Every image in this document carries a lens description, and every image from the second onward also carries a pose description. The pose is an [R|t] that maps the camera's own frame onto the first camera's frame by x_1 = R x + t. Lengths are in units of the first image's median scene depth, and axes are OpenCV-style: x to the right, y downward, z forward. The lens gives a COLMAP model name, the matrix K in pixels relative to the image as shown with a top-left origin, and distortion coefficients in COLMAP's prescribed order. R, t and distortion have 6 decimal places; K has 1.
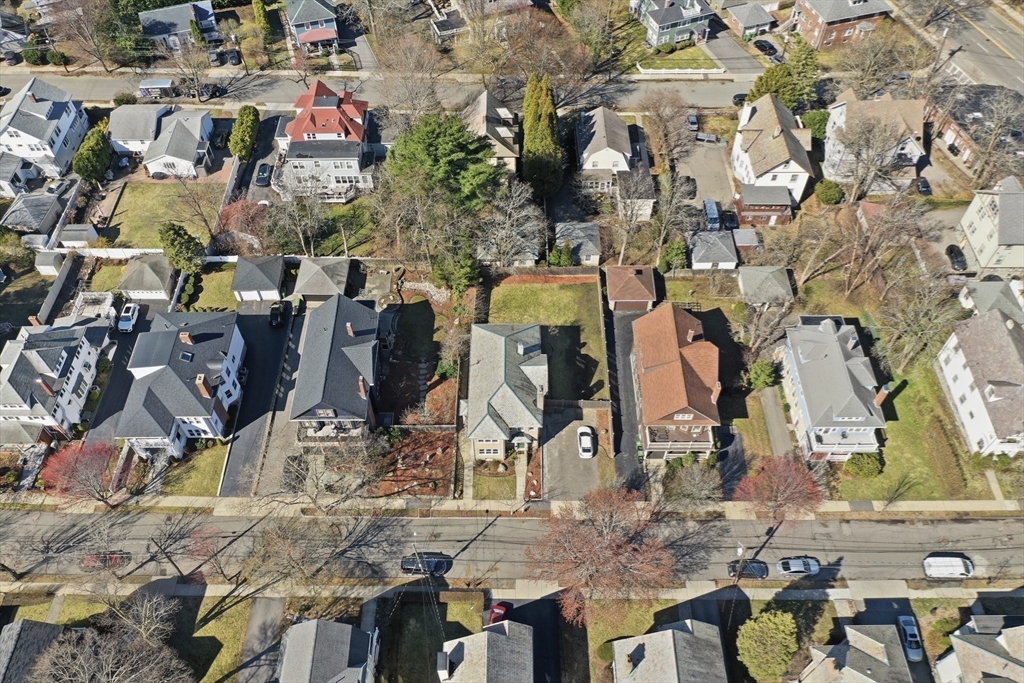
lens RADIAL K [[807.2, 0, 512.0], [0, 807.2, 341.5], [0, 0, 1]] dist [0.002120, 0.001551]
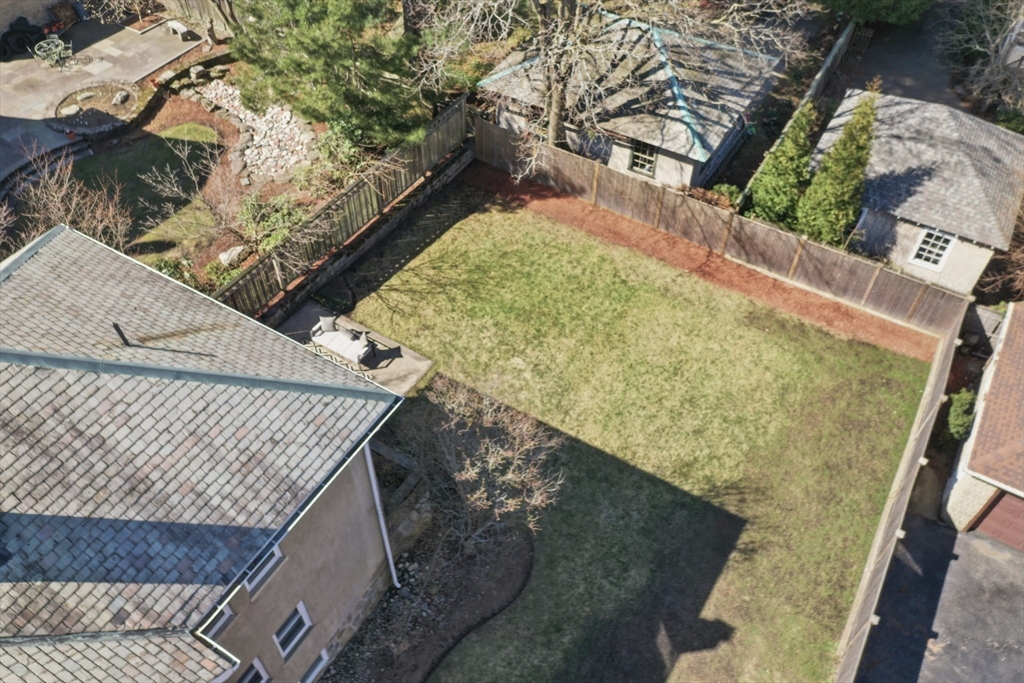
lens RADIAL K [[807.2, 0, 512.0], [0, 807.2, 341.5], [0, 0, 1]] dist [0.002120, 0.001551]
pose [[0.856056, 0.393027, -0.335705, 0.080882], [-0.420807, 0.907082, -0.011101, -0.031058], [0.300149, 0.150770, 0.941902, 0.771699]]
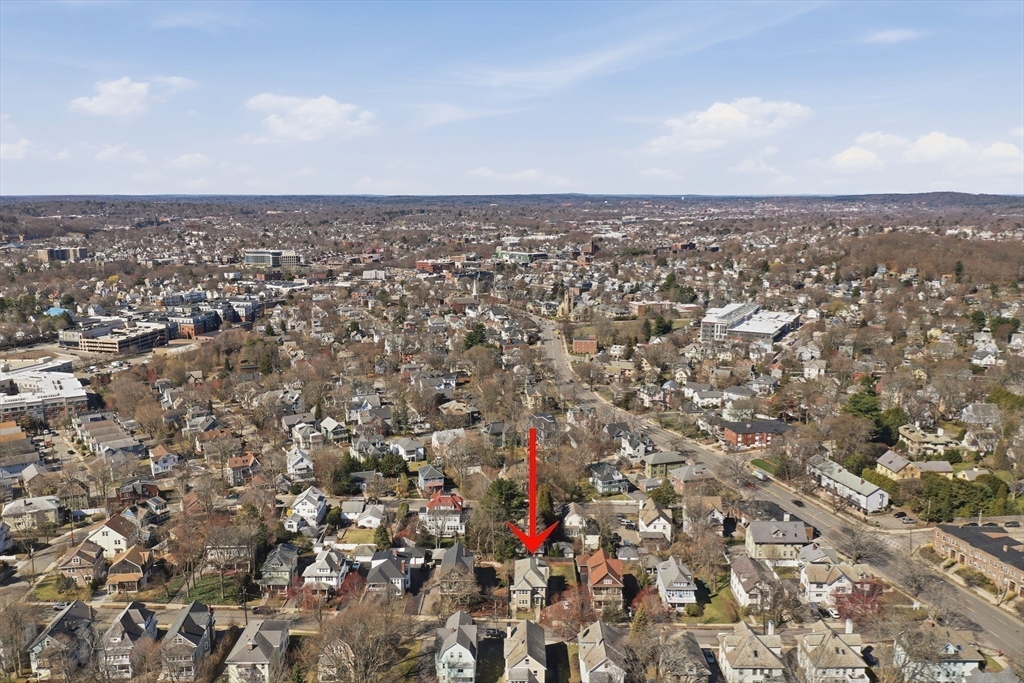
lens RADIAL K [[499.6, 0, 515.0], [0, 499.6, 334.7], [0, 0, 1]] dist [-0.001894, 0.013959]
pose [[0.999613, 0.009263, -0.026222, -0.015292], [-0.024459, 0.741544, -0.670459, 0.353232], [0.013235, 0.670841, 0.741483, -0.361095]]
